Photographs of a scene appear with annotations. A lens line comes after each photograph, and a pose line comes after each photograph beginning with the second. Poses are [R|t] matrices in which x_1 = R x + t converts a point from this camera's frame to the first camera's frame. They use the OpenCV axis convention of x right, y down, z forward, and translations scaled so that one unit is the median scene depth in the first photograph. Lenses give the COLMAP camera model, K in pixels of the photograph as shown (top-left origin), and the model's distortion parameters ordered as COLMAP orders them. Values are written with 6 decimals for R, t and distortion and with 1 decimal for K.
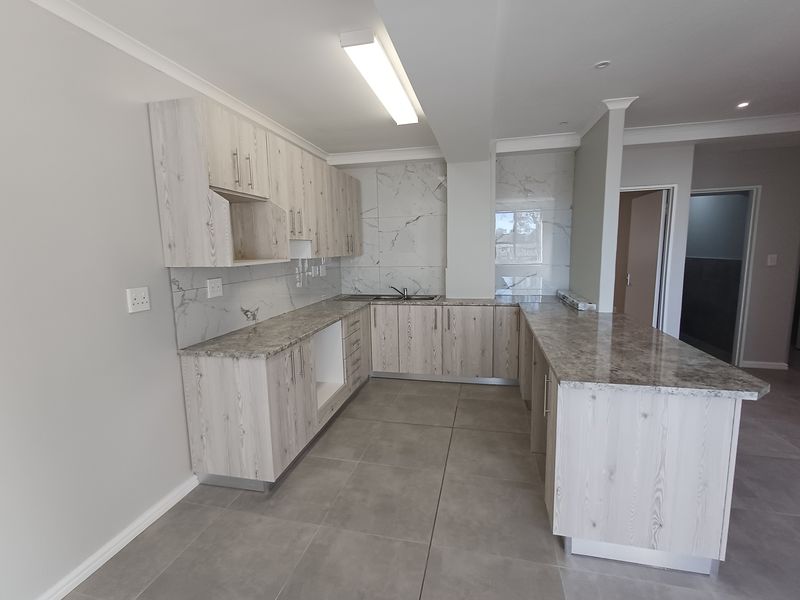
lens RADIAL K [[363.3, 0, 401.0], [0, 363.3, 296.2], [0, 0, 1]] dist [0.001973, 0.001211]
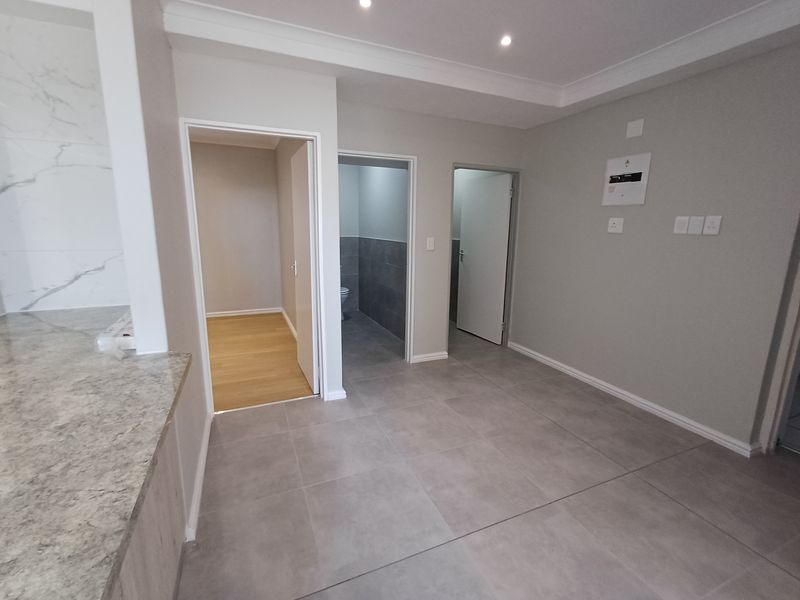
lens RADIAL K [[363.3, 0, 401.9], [0, 363.3, 299.1], [0, 0, 1]] dist [0.001973, 0.001211]
pose [[0.802164, -0.082581, 0.591366, 0.681104], [0.044624, 0.995912, 0.078543, -0.056382], [-0.595434, -0.036615, 0.802569, 0.507684]]
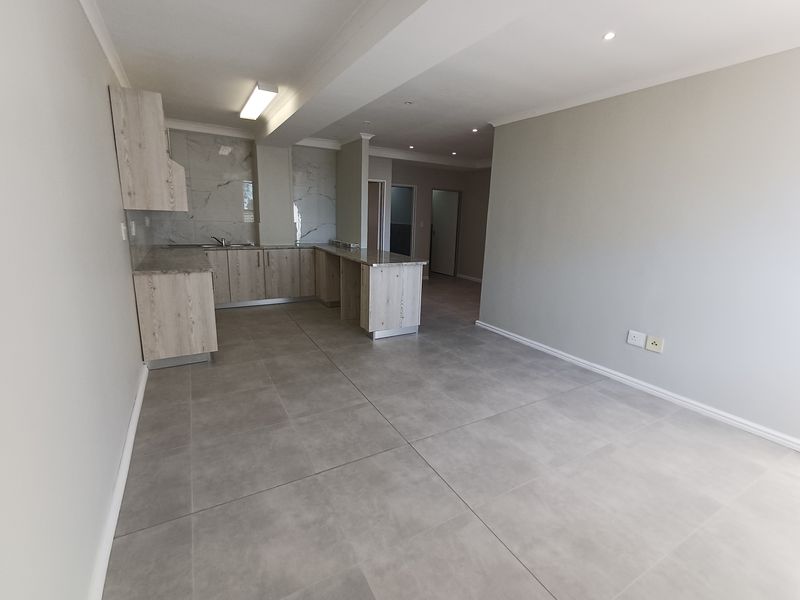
lens RADIAL K [[363.3, 0, 401.3], [0, 363.3, 296.7], [0, 0, 1]] dist [0.001973, 0.001211]
pose [[0.727676, -0.104023, 0.677987, -0.737846], [0.042613, 0.993380, 0.106678, 0.126056], [-0.684596, -0.048736, 0.727292, -0.629873]]
